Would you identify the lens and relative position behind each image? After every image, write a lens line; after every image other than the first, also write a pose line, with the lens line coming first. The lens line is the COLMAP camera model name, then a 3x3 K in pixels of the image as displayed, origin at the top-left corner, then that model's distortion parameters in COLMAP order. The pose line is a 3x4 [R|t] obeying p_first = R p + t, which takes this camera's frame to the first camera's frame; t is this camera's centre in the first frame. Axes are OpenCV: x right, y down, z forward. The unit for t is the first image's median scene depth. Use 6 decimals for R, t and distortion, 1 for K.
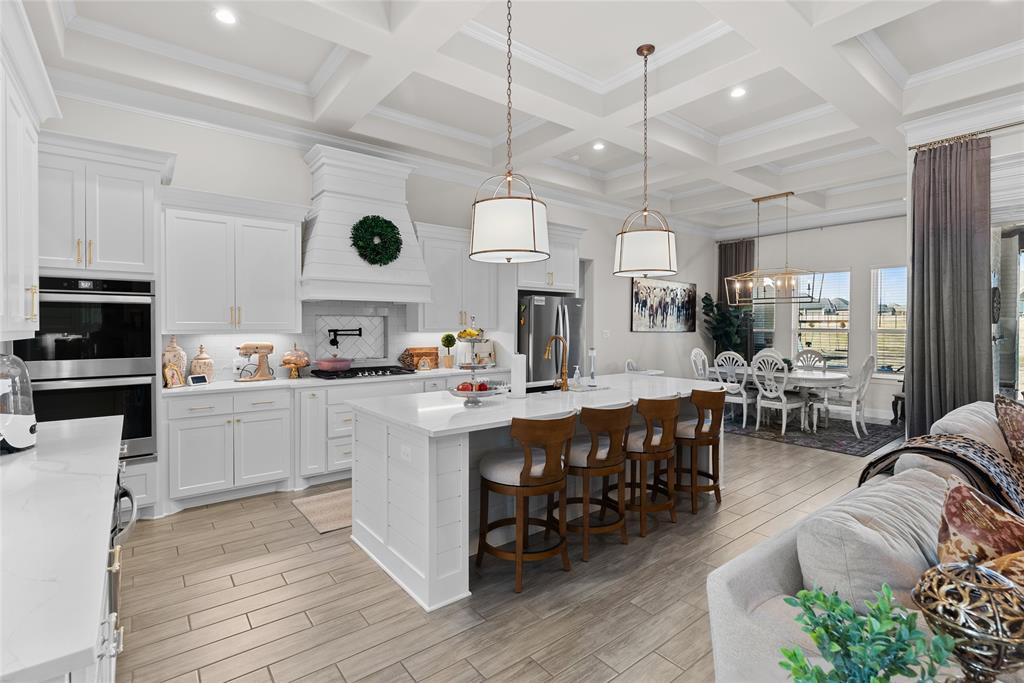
lens RADIAL K [[472.5, 0, 513.2], [0, 472.5, 333.4], [0, 0, 1]] dist [-0.028187, -0.000343]
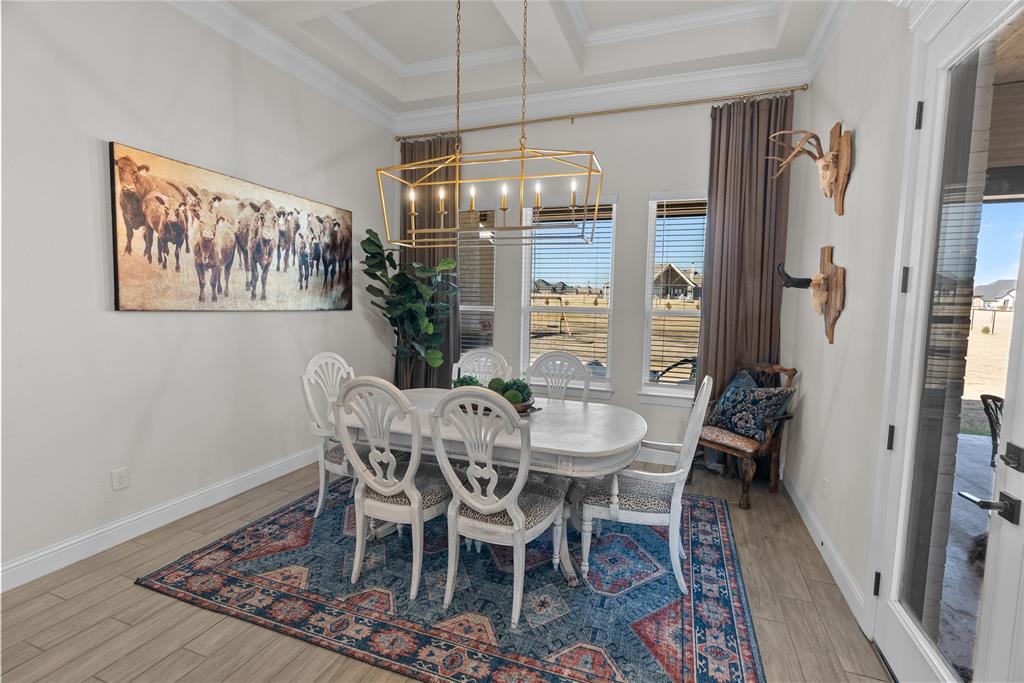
lens RADIAL K [[472.5, 0, 512.0], [0, 472.5, 340.3], [0, 0, 1]] dist [-0.028187, -0.000343]
pose [[0.854033, -0.026180, 0.519560, 0.295585], [-0.010090, 0.997711, 0.066858, -0.007318], [-0.520122, -0.062341, 0.851814, 0.529442]]
